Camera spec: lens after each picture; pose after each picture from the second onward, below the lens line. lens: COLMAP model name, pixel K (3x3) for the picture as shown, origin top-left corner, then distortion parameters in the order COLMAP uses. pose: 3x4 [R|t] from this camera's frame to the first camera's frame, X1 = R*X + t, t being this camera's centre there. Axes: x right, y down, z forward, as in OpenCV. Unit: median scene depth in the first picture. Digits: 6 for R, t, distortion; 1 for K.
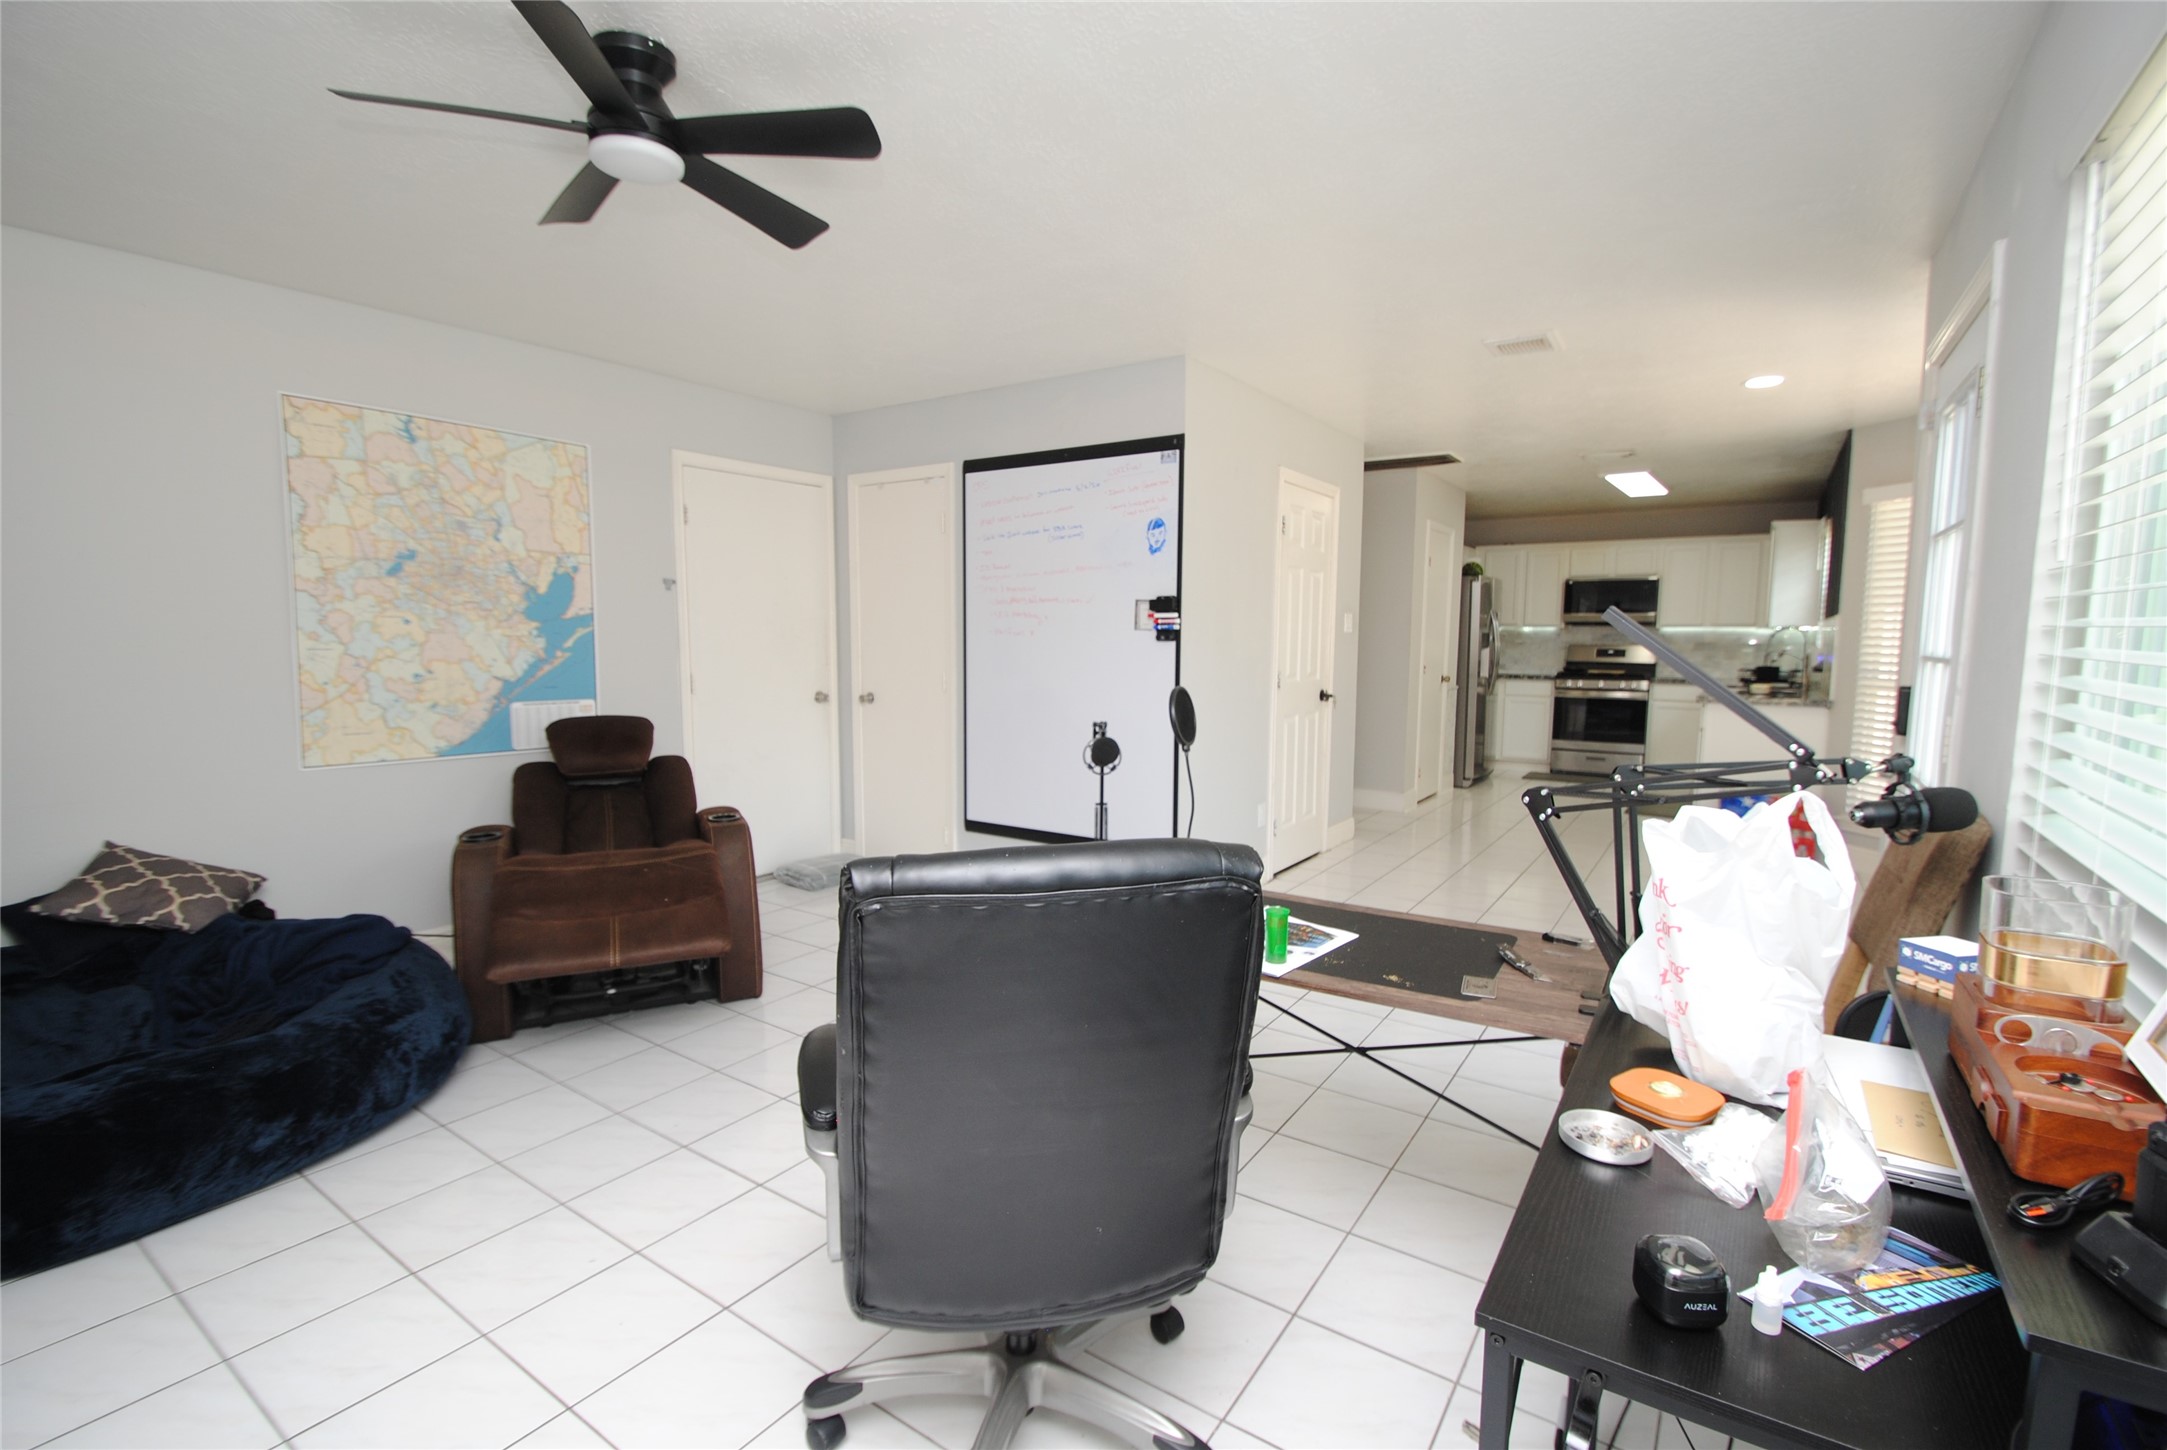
lens RADIAL K [[972.8, 0, 1085.7], [0, 972.8, 731.9], [0, 0, 1]] dist [-0.002504, -0.009130]
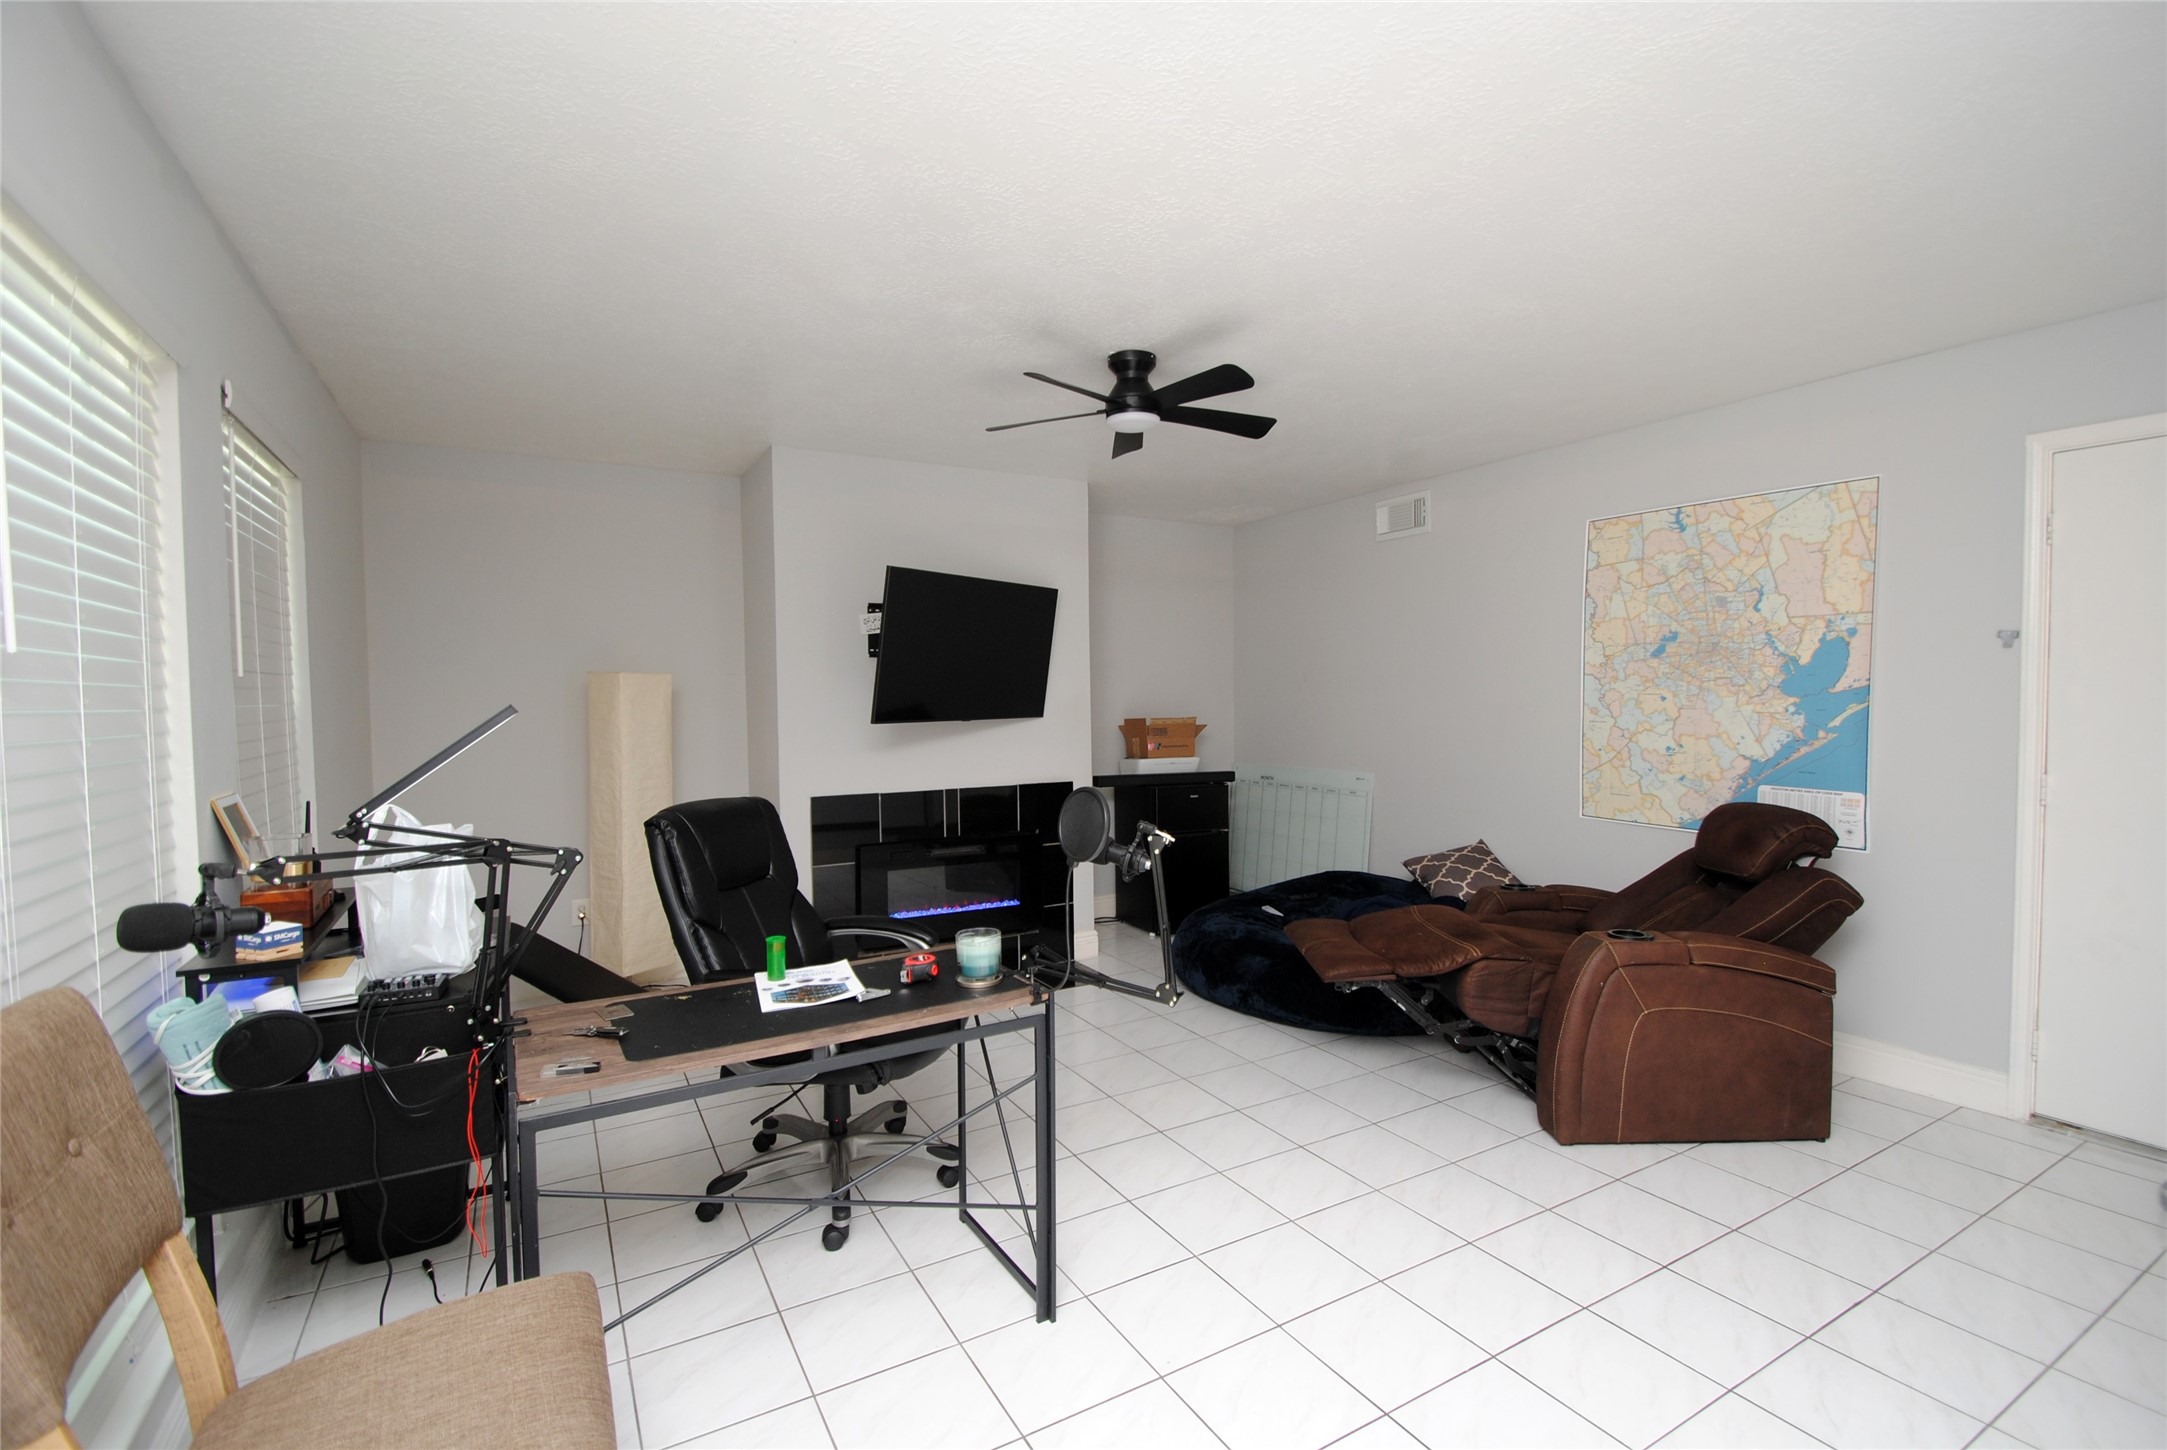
lens RADIAL K [[972.8, 0, 1109.3], [0, 972.8, 730.2], [0, 0, 1]] dist [-0.002504, -0.009130]
pose [[-0.430804, 0.027113, -0.902038, 0.542011], [-0.088525, 0.993458, 0.072140, -0.100876], [0.898093, 0.110931, -0.425586, 0.900900]]
